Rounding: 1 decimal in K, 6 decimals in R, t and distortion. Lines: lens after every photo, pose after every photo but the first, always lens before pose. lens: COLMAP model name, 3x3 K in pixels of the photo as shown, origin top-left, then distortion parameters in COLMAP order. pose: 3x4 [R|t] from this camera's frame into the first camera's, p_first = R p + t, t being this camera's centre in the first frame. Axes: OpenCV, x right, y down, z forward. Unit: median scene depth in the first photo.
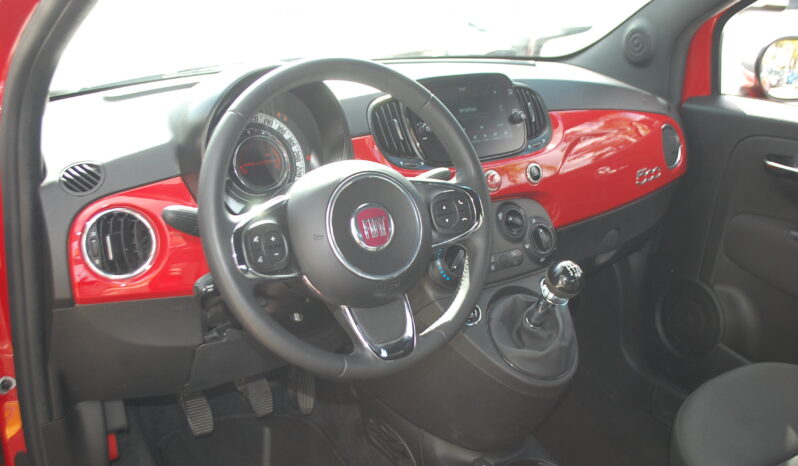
lens RADIAL K [[1210.0, 0, 399.0], [0, 1210.0, 233.0], [0, 0, 1]] dist [-0.006201, -0.003437]
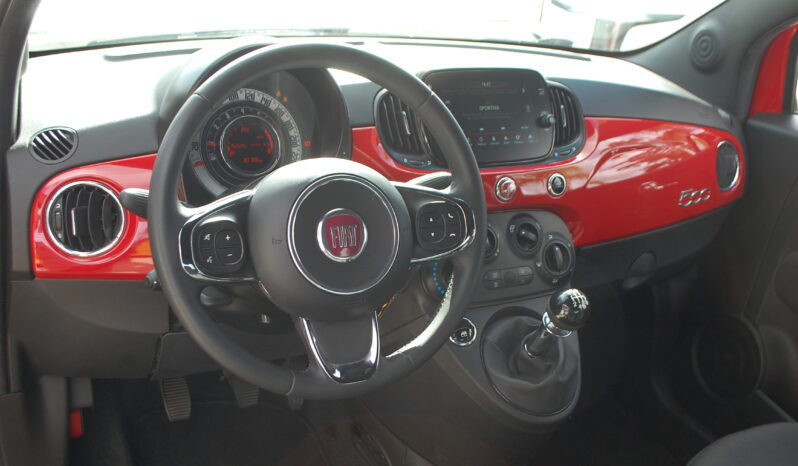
lens RADIAL K [[1210.0, 0, 399.0], [0, 1210.0, 233.0], [0, 0, 1]] dist [-0.006201, -0.003437]
pose [[0.986765, 0.112518, -0.116764, 0.109634], [-0.106658, 0.992757, 0.055301, -0.053414], [0.122140, -0.042115, 0.991619, 0.094112]]
